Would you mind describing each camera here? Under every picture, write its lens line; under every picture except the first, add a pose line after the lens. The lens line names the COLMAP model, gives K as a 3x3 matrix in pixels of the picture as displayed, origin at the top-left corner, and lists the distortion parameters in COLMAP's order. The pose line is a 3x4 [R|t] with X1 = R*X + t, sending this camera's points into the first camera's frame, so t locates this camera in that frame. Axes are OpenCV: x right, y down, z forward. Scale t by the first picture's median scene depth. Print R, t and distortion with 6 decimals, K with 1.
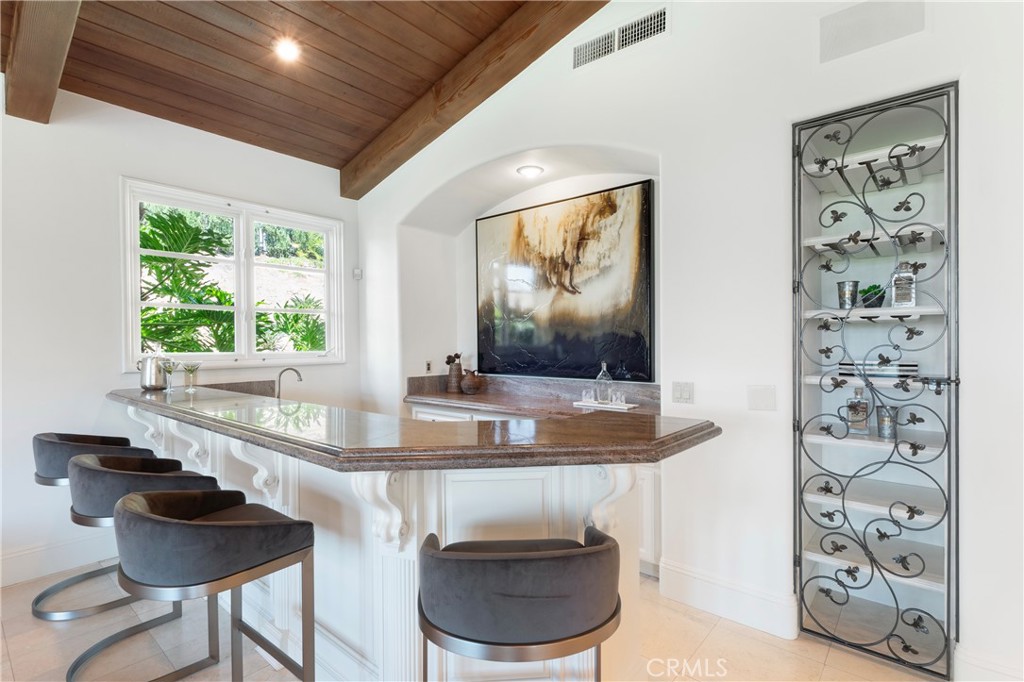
lens RADIAL K [[489.4, 0, 509.0], [0, 489.4, 341.0], [0, 0, 1]] dist [0.001660, 0.000439]
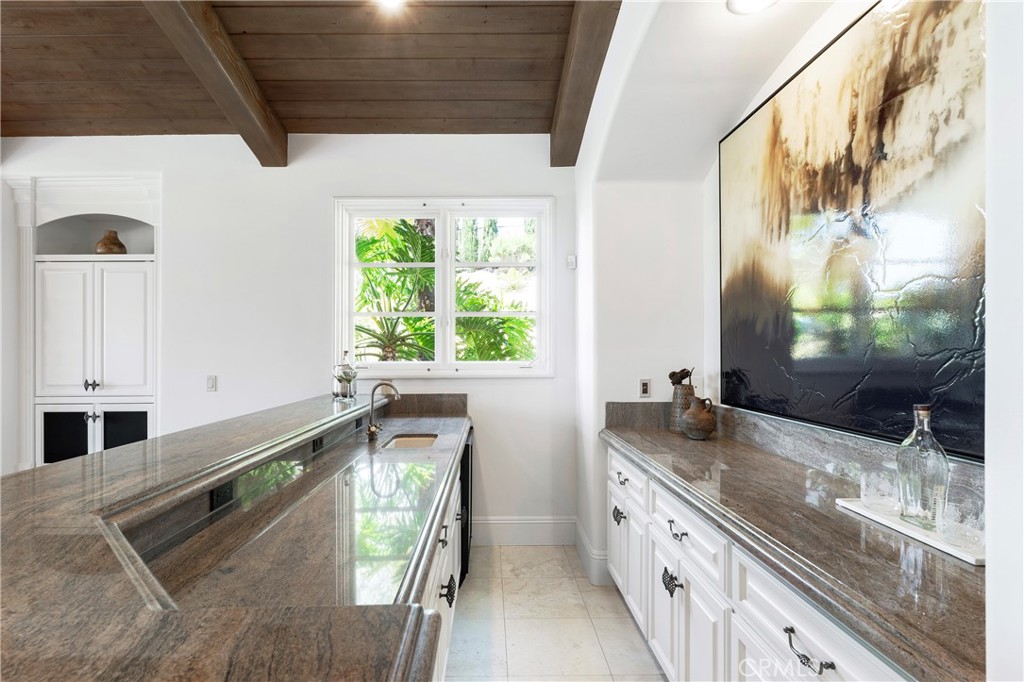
lens RADIAL K [[489.4, 0, 509.6], [0, 489.4, 351.4], [0, 0, 1]] dist [0.001660, 0.000439]
pose [[0.662953, 0.003639, -0.748652, 0.242113], [0.002898, 0.999968, 0.007426, -0.001744], [0.748655, -0.007093, 0.662922, 0.490053]]
